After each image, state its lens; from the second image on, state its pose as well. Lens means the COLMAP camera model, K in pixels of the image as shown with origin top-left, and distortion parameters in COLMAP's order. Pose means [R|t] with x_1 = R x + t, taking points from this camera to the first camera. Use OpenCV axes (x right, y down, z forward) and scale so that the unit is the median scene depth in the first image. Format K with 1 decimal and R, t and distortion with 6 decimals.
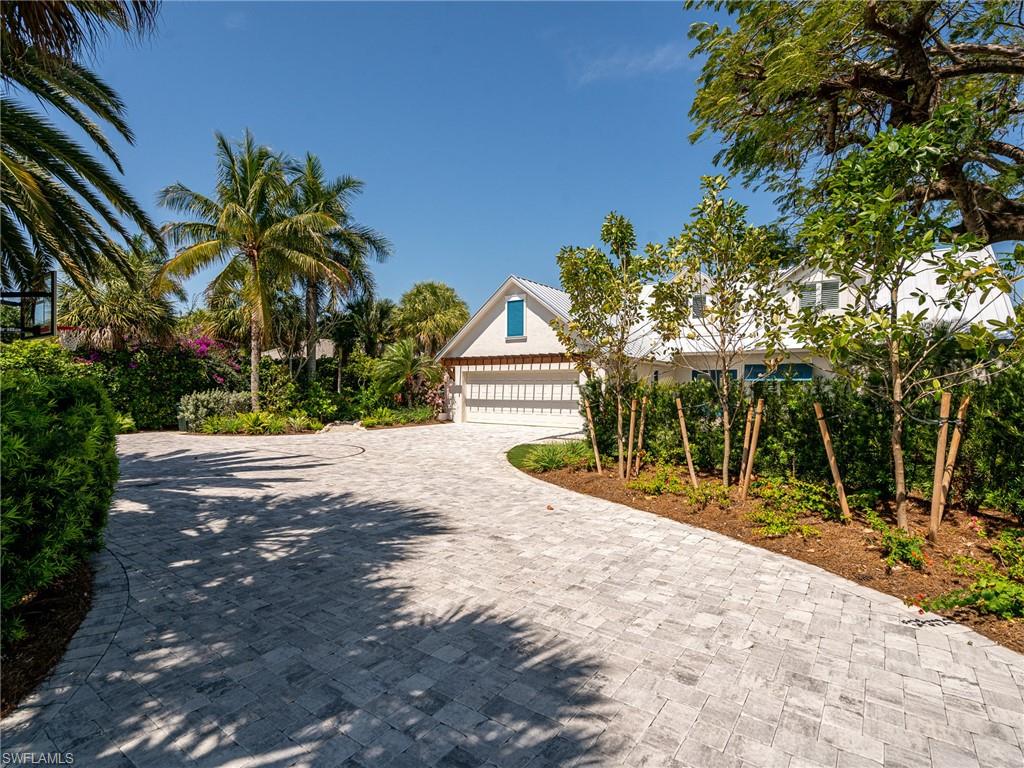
lens RADIAL K [[521.9, 0, 507.7], [0, 521.9, 386.8], [0, 0, 1]] dist [-0.002415, -0.000140]
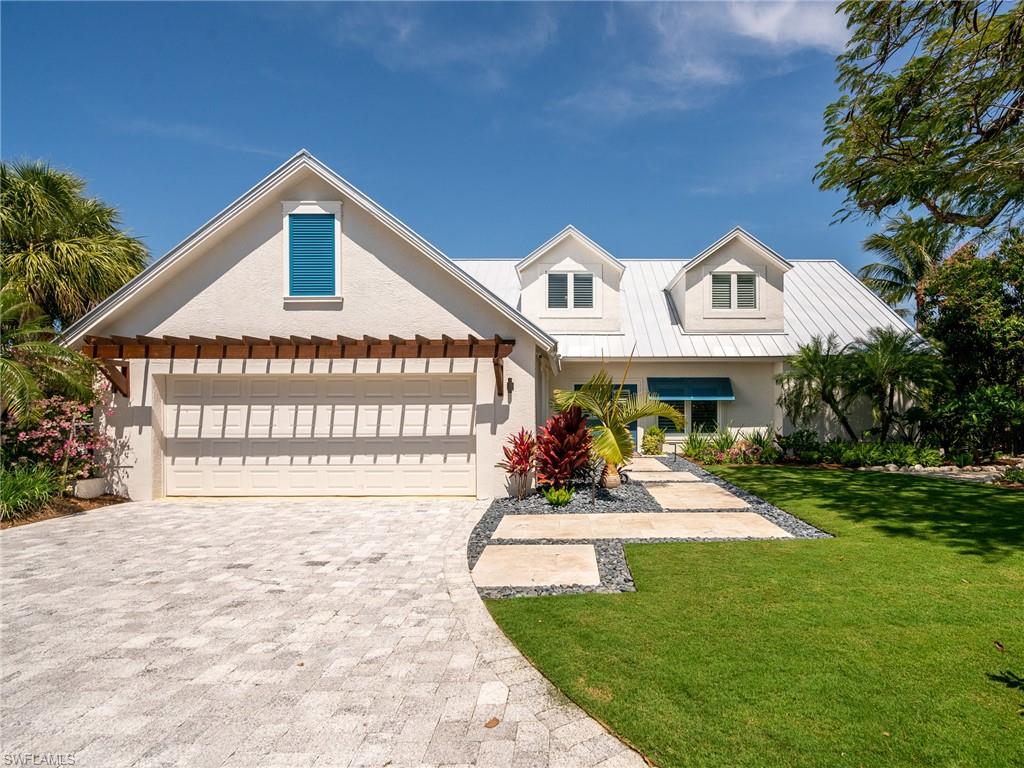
lens RADIAL K [[481.9, 0, 512.1], [0, 481.9, 414.6], [0, 0, 1]] dist [-0.004278, -0.000689]
pose [[0.798798, -0.013745, 0.601442, -0.089454], [0.001081, 0.999770, 0.021412, -0.004977], [-0.601598, -0.016453, 0.798629, 0.533413]]
